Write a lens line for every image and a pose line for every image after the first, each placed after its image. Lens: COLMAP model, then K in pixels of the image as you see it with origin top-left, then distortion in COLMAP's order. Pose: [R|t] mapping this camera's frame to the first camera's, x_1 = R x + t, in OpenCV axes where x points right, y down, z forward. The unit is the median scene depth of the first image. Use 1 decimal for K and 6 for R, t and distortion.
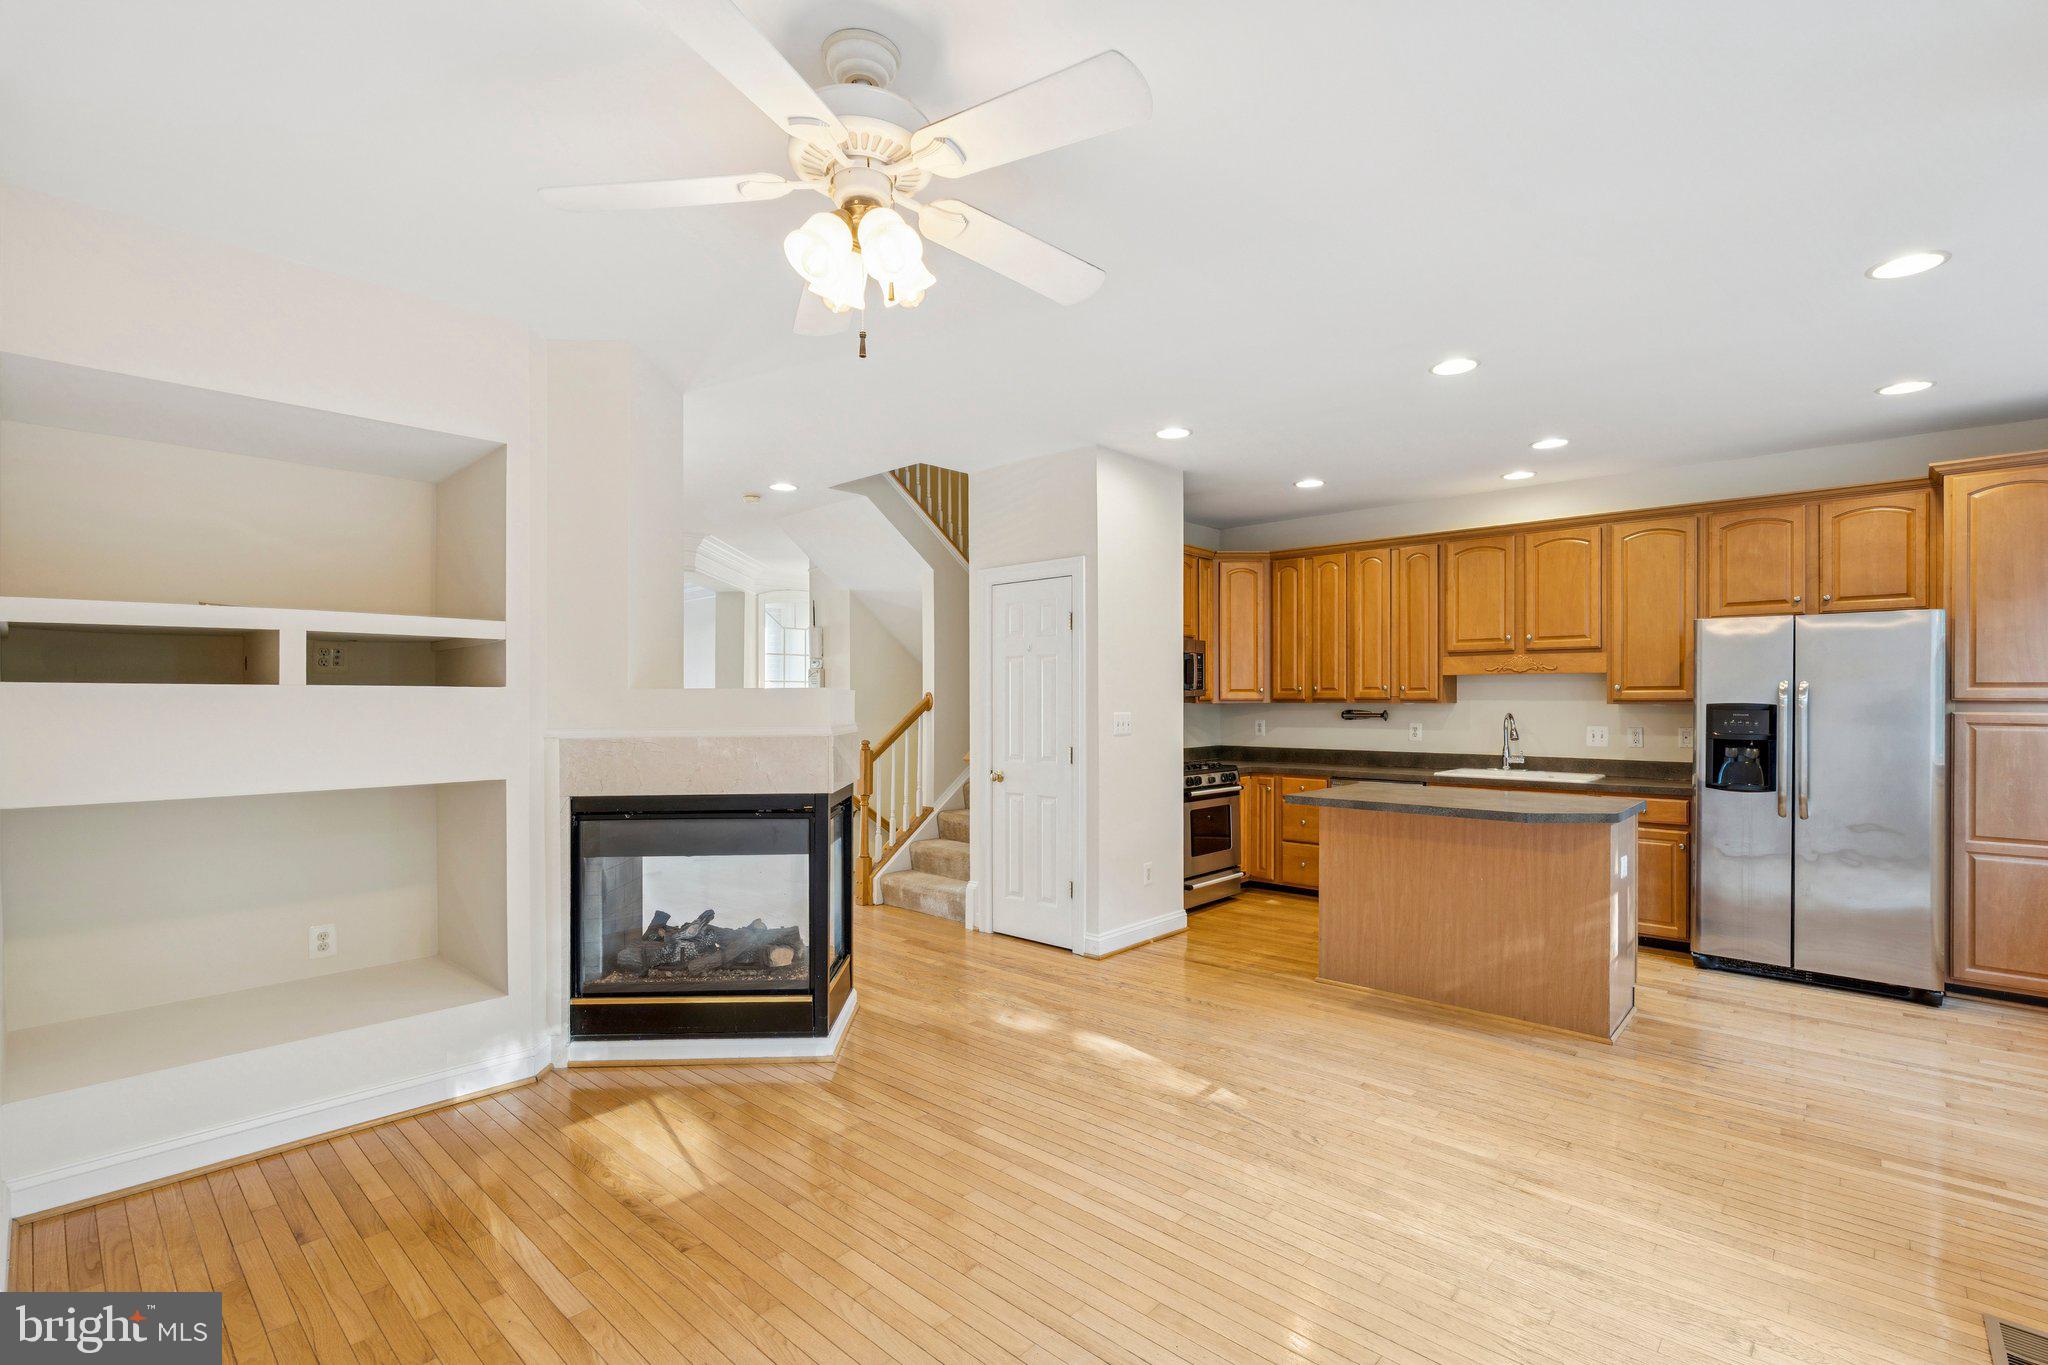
lens RADIAL K [[910.8, 0, 1025.9], [0, 910.8, 703.5], [0, 0, 1]] dist [-0.003729, -0.000467]
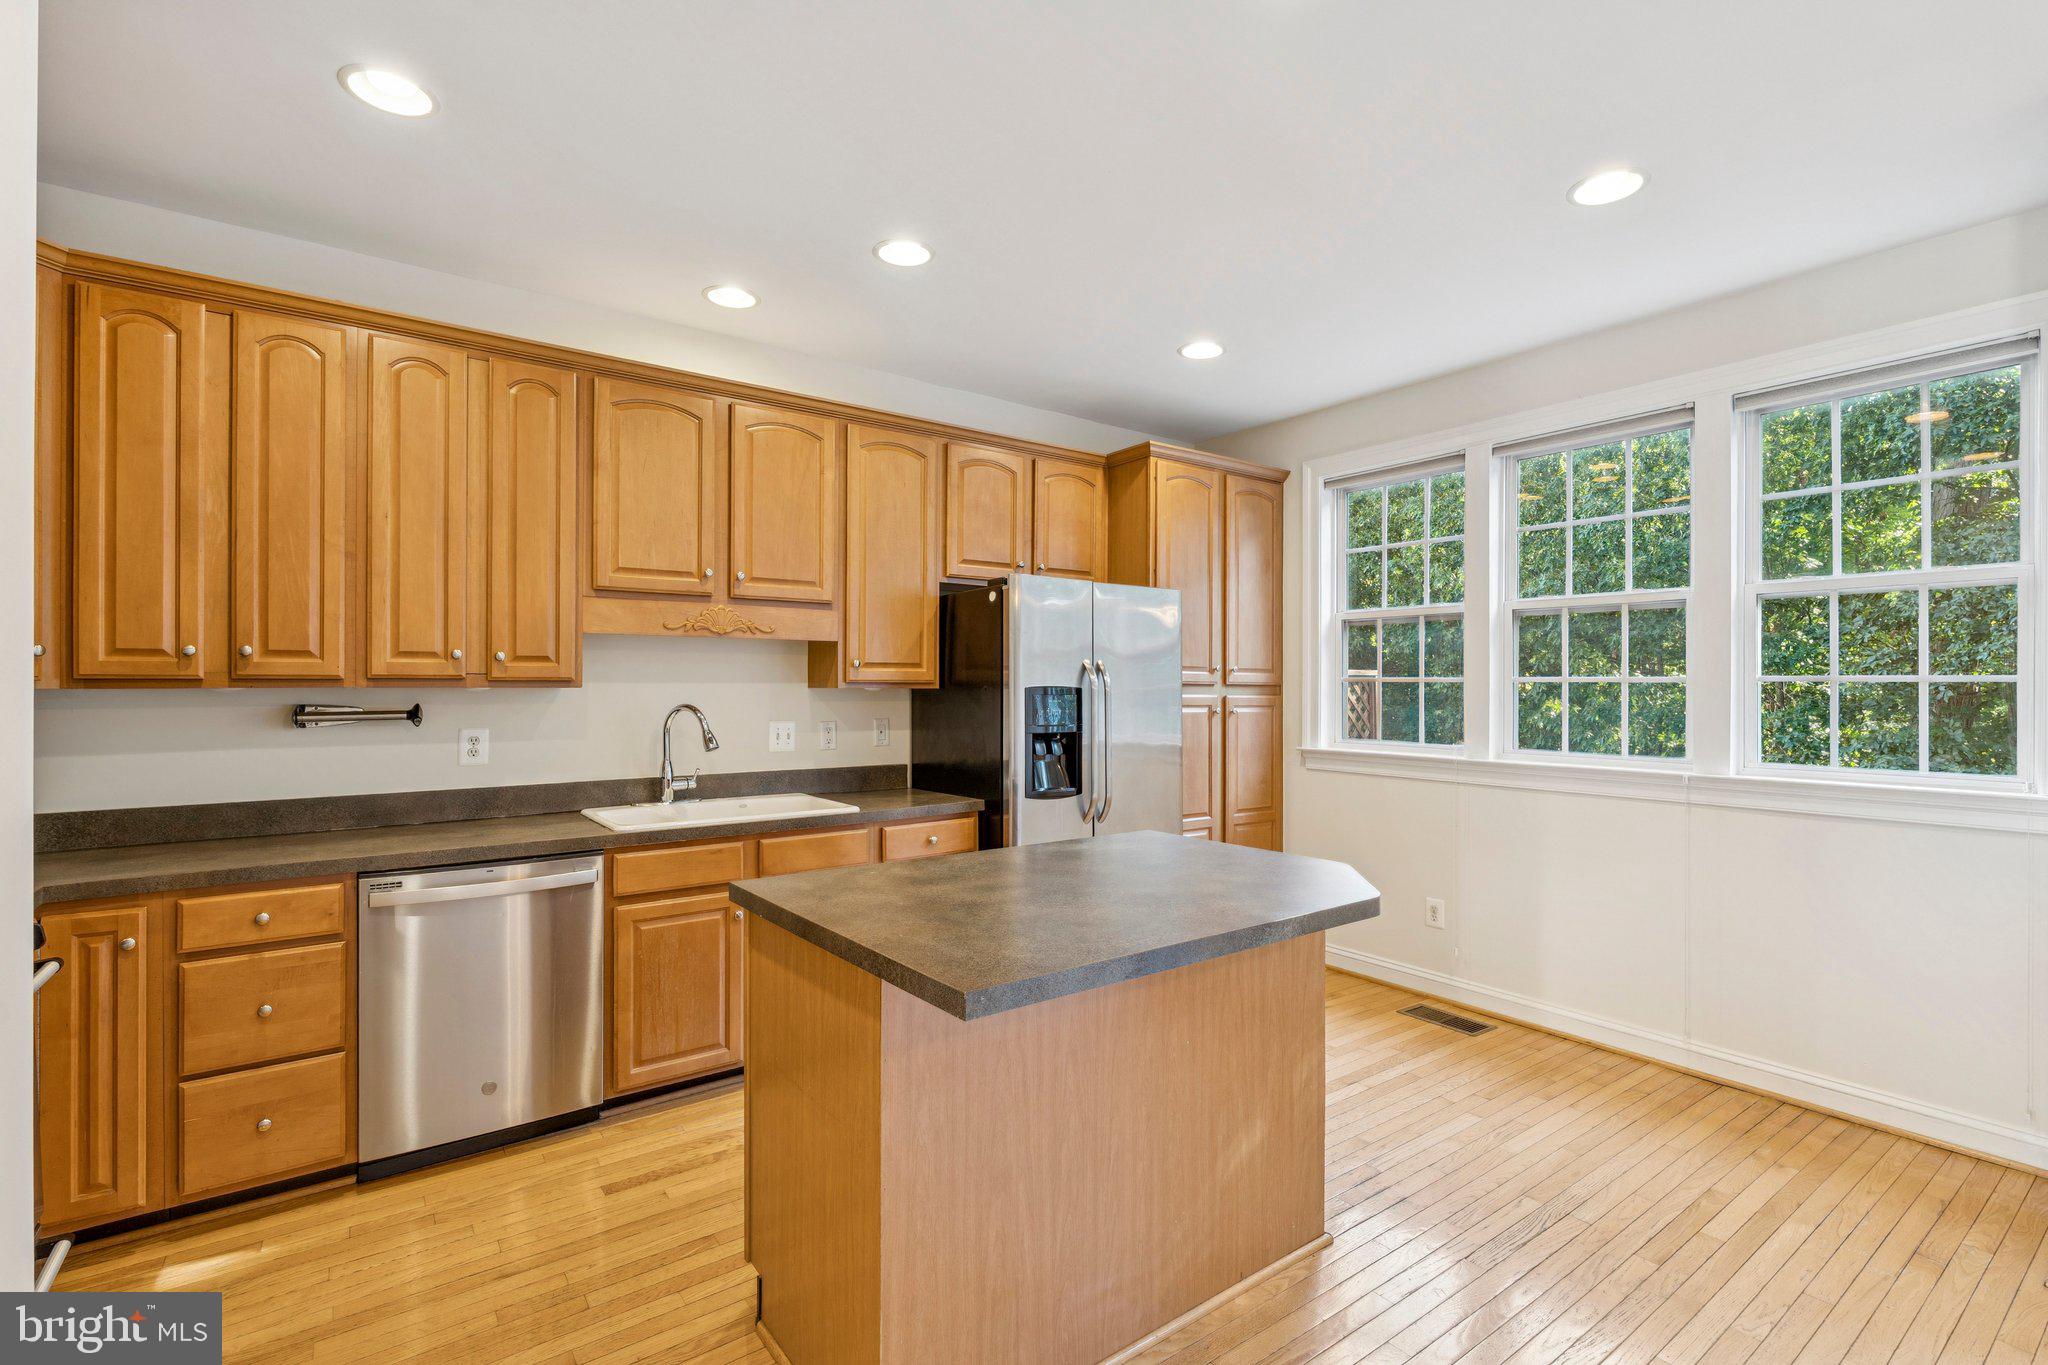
lens RADIAL K [[934.2, 0, 1017.7], [0, 934.2, 679.9], [0, 0, 1]] dist [-0.009609, -0.000182]
pose [[0.186911, 0.005151, 0.982363, -0.010485], [0.002490, 0.999981, -0.005717, -0.001034], [-0.982374, 0.003514, 0.186895, 0.677761]]
